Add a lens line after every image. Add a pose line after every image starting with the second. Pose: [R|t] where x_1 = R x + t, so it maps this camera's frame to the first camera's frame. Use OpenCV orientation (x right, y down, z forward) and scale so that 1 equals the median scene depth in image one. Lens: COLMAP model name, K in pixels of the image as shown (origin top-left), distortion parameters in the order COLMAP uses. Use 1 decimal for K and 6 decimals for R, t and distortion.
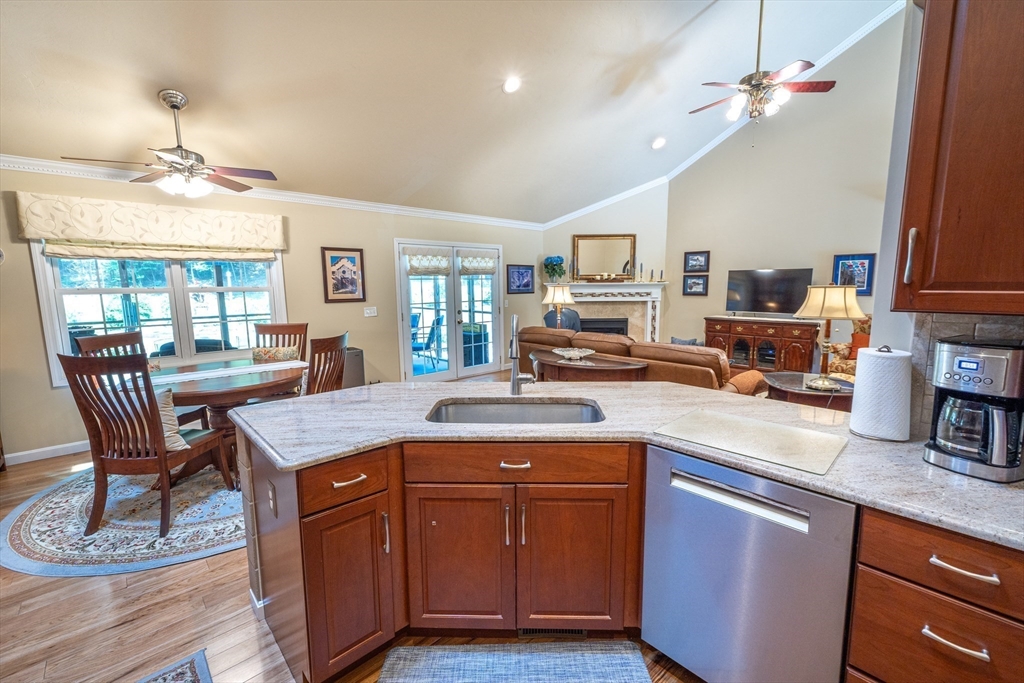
lens RADIAL K [[435.3, 0, 517.8], [0, 435.3, 344.2], [0, 0, 1]] dist [0.000761, 0.000361]
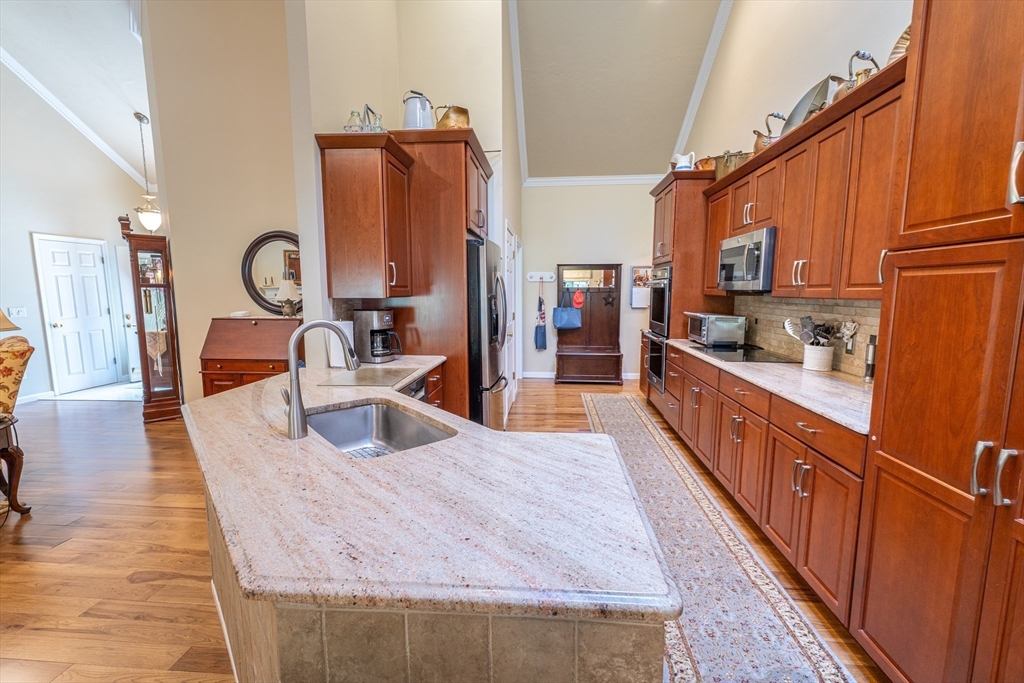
lens RADIAL K [[435.3, 0, 517.8], [0, 435.3, 344.2], [0, 0, 1]] dist [0.000761, 0.000361]
pose [[-0.677906, -0.081567, 0.730609, -0.272068], [0.112066, 0.970745, 0.212358, -0.051209], [-0.726556, 0.225835, -0.648933, 0.427258]]
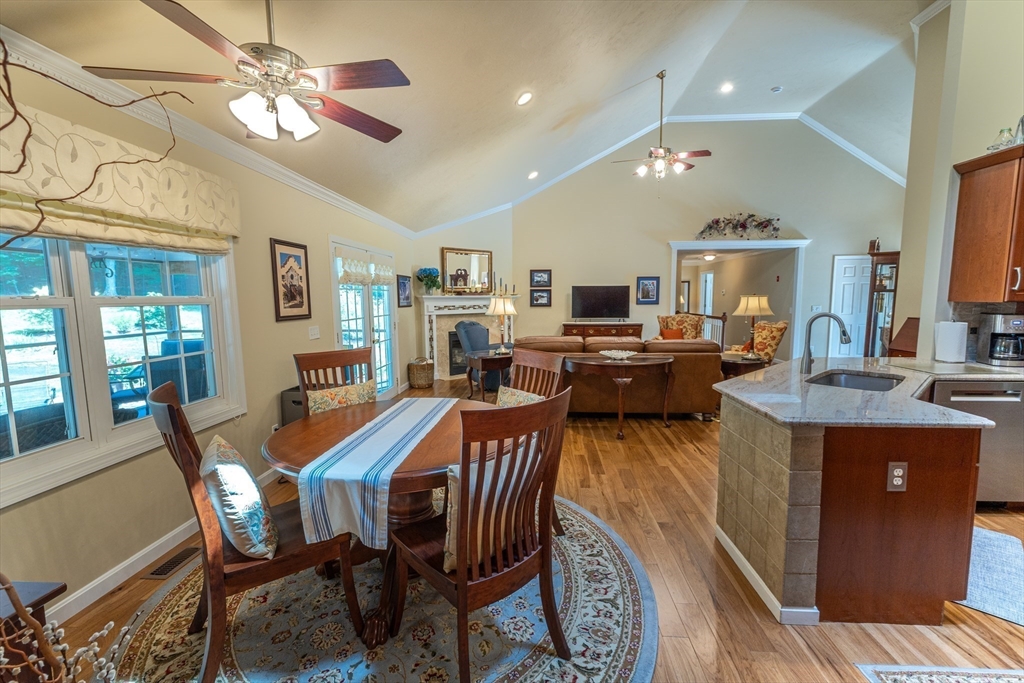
lens RADIAL K [[435.3, 0, 517.8], [0, 435.3, 344.2], [0, 0, 1]] dist [0.000761, 0.000361]
pose [[0.722907, -0.072173, 0.687166, -0.564424], [0.097363, 0.995247, 0.002103, -0.022318], [-0.684052, 0.065384, 0.726497, 0.230428]]
